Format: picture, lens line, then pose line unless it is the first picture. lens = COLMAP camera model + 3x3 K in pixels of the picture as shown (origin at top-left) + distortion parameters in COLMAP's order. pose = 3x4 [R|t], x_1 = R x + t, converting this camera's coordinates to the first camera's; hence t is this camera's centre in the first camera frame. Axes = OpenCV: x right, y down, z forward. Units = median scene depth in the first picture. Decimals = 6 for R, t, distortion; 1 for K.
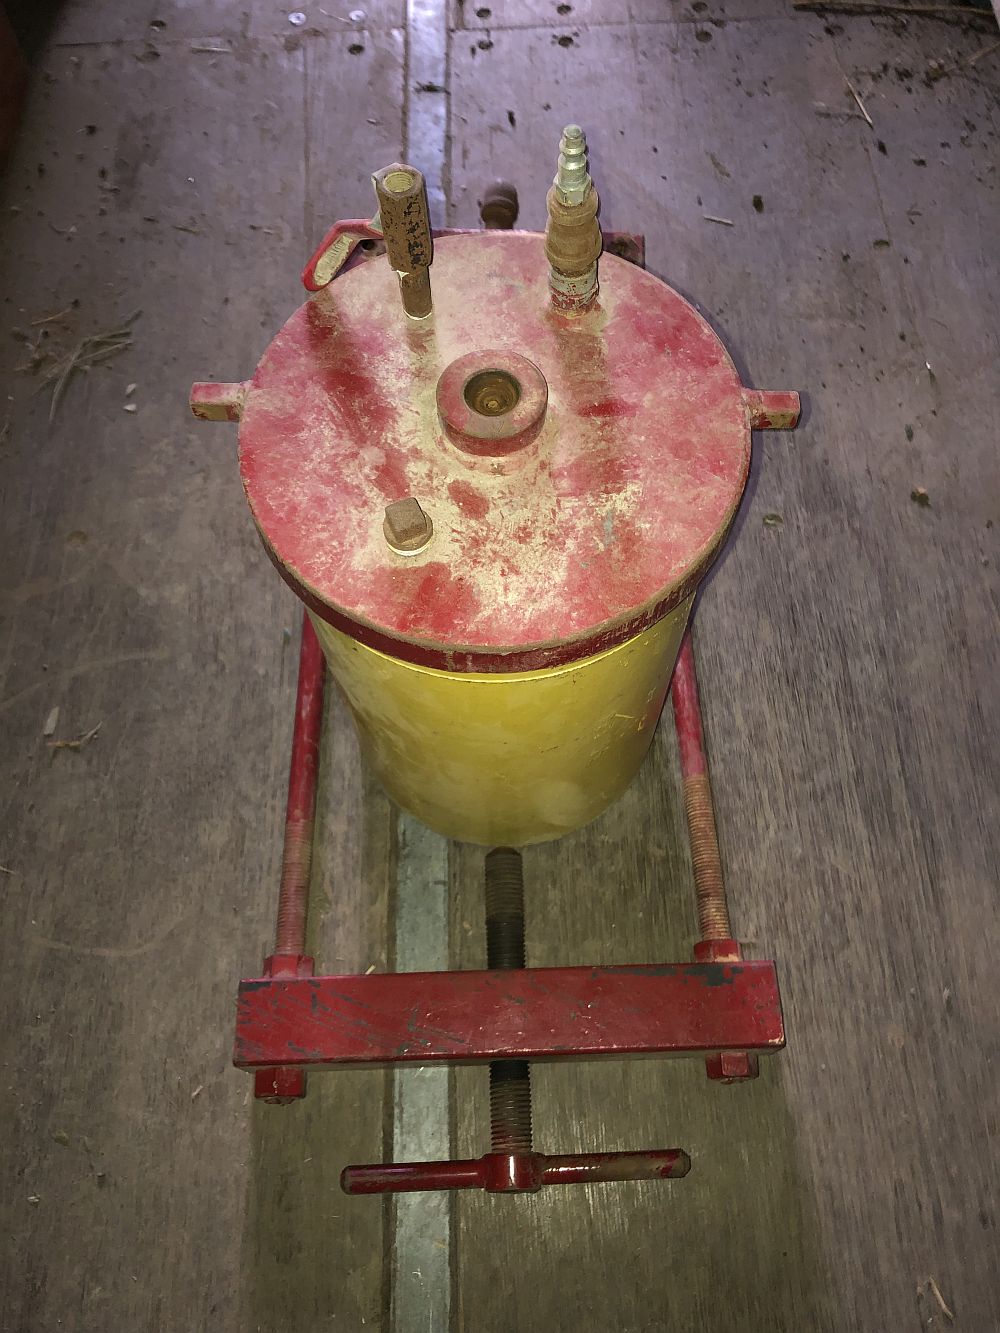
lens RADIAL K [[1098.3, 0, 508.0], [0, 1098.3, 666.2], [0, 0, 1]] dist [0.032198, 0.005735]
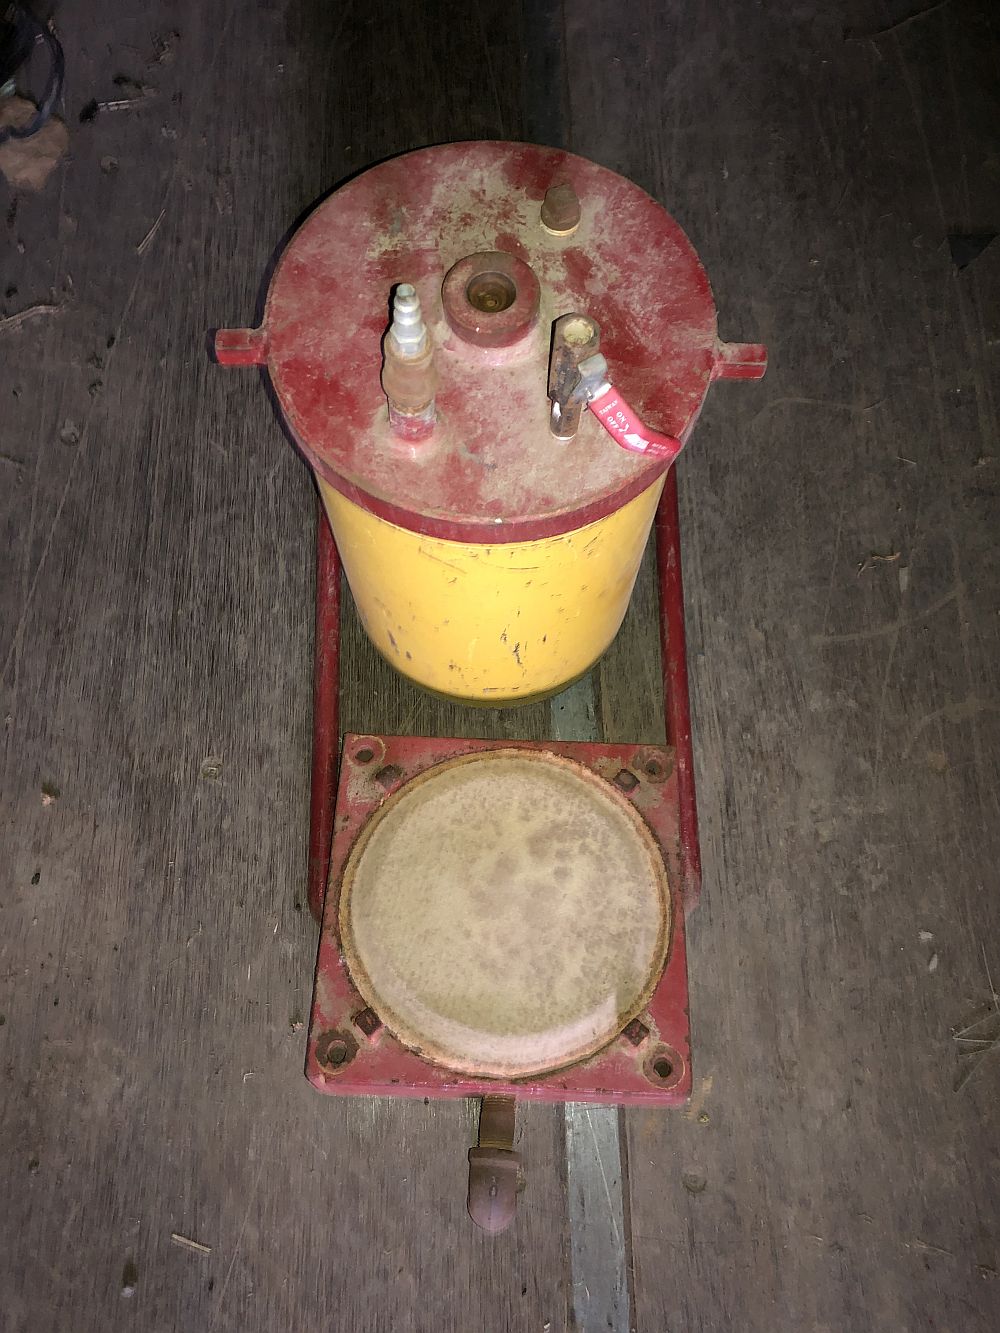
lens RADIAL K [[1085.3, 0, 500.0], [0, 1085.3, 666.5], [0, 0, 1]] dist [0.044072, -0.001853]
pose [[-0.999936, -0.003650, 0.010684, -0.035791], [0.010056, -0.718166, 0.695799, -1.255618], [0.005133, 0.695863, 0.718157, 0.446819]]
